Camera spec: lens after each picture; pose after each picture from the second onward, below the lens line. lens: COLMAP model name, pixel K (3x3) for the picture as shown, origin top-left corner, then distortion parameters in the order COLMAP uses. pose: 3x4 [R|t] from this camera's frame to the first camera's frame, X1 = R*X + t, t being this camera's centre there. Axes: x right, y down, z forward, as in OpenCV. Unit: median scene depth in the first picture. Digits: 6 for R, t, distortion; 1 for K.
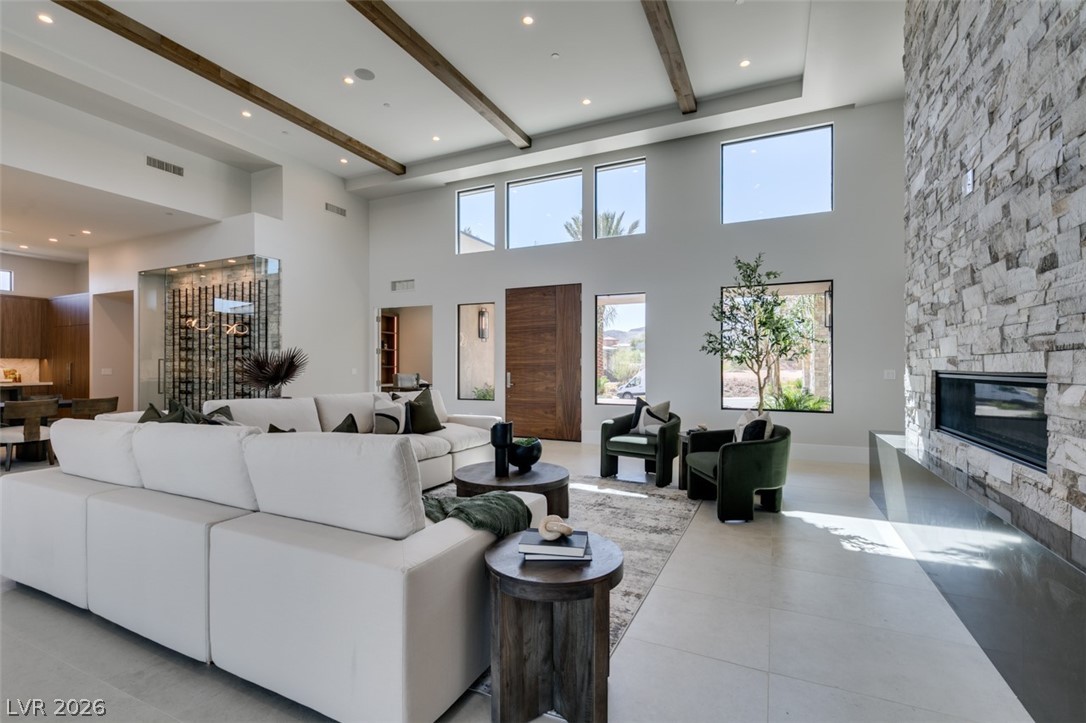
lens RADIAL K [[491.9, 0, 541.2], [0, 491.9, 367.1], [0, 0, 1]] dist [0.015885, -0.010250]
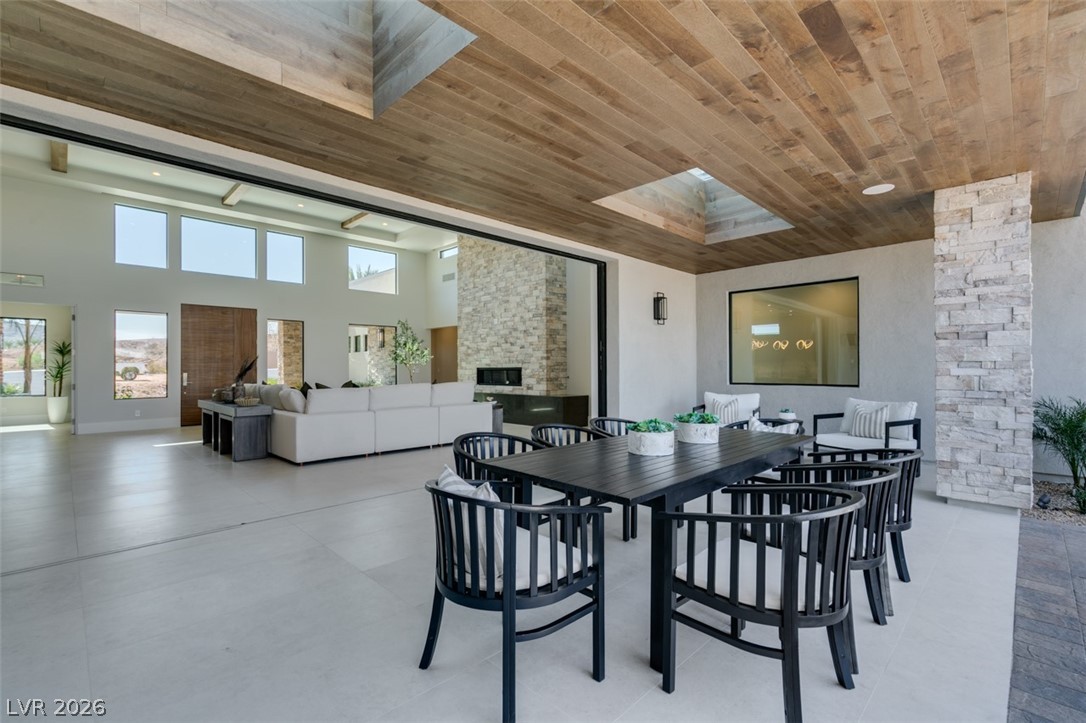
lens RADIAL K [[491.9, 0, 541.2], [0, 491.9, 367.1], [0, 0, 1]] dist [0.015885, -0.010250]
pose [[0.343741, -0.000219, 0.939064, -0.935303], [0.007833, 0.999966, -0.002634, 0.006488], [-0.939032, 0.008261, 0.343731, -0.248072]]
